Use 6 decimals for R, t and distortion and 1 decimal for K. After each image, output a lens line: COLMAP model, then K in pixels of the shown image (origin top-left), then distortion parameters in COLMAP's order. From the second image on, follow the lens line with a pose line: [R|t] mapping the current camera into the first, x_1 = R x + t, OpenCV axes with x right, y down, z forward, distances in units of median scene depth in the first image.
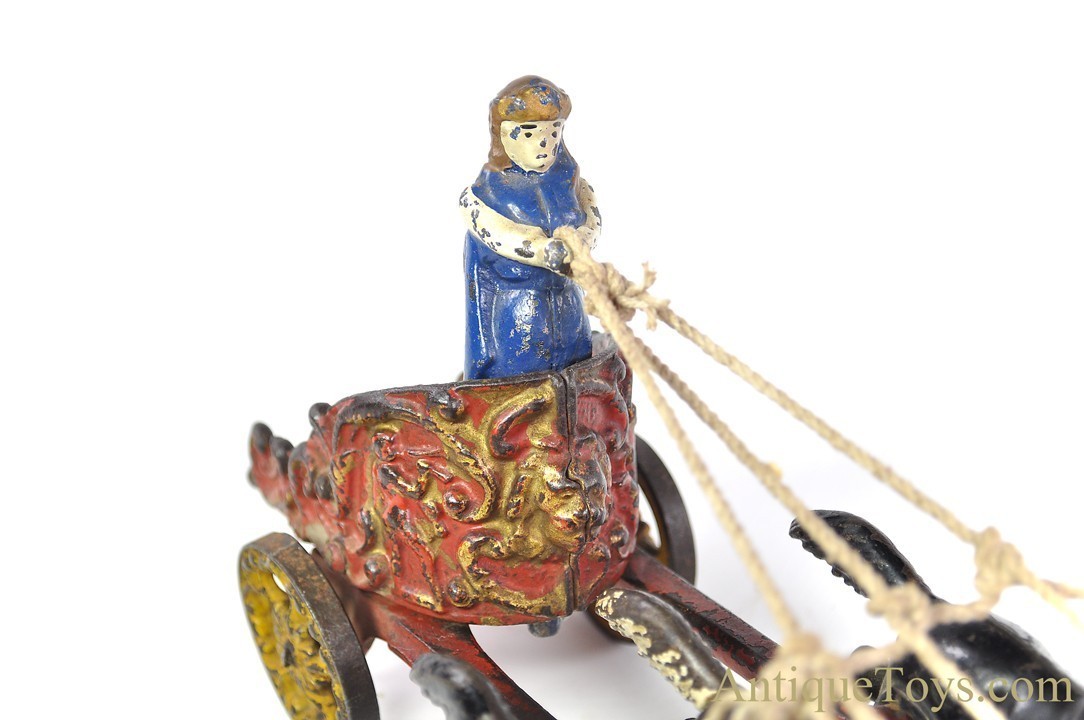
lens RADIAL K [[1731.4, 0, 539.9], [0, 1731.4, 383.6], [0, 0, 1]] dist [0.215553, 0.001702]
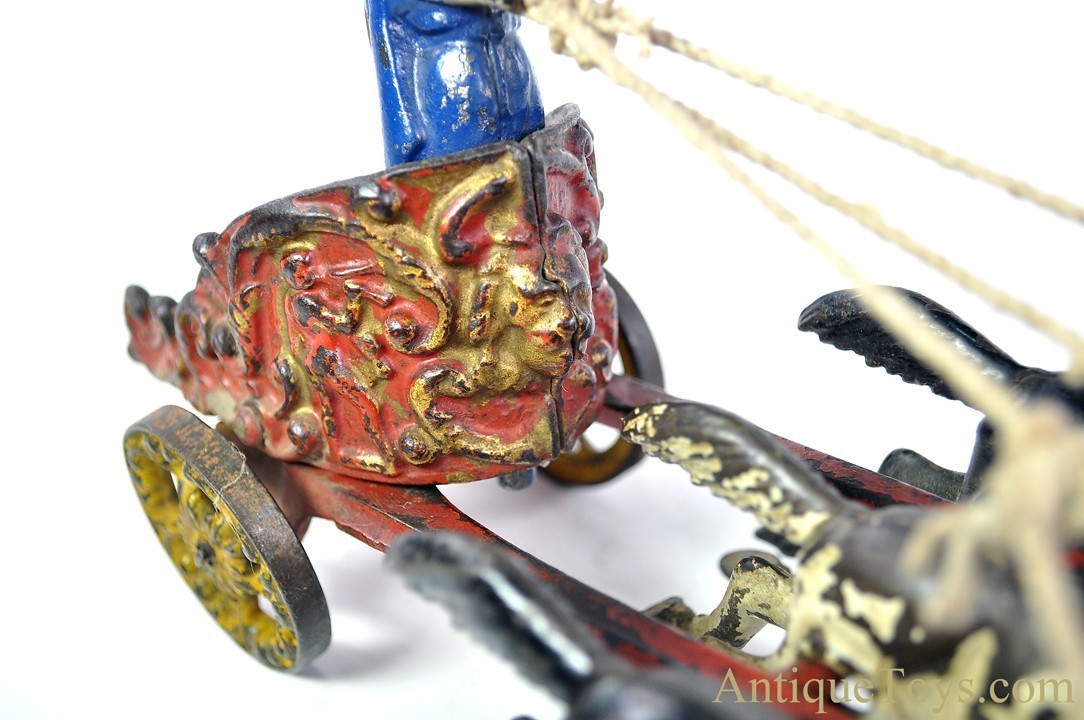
lens RADIAL K [[1377.1, 0, 542.0], [0, 1377.1, 360.0], [0, 0, 1]] dist [-0.113296, -0.000625]
pose [[0.984438, -0.118874, 0.129421, -0.067606], [0.114404, 0.992568, 0.041468, 0.063733], [-0.133389, -0.026017, 0.990722, 0.387676]]
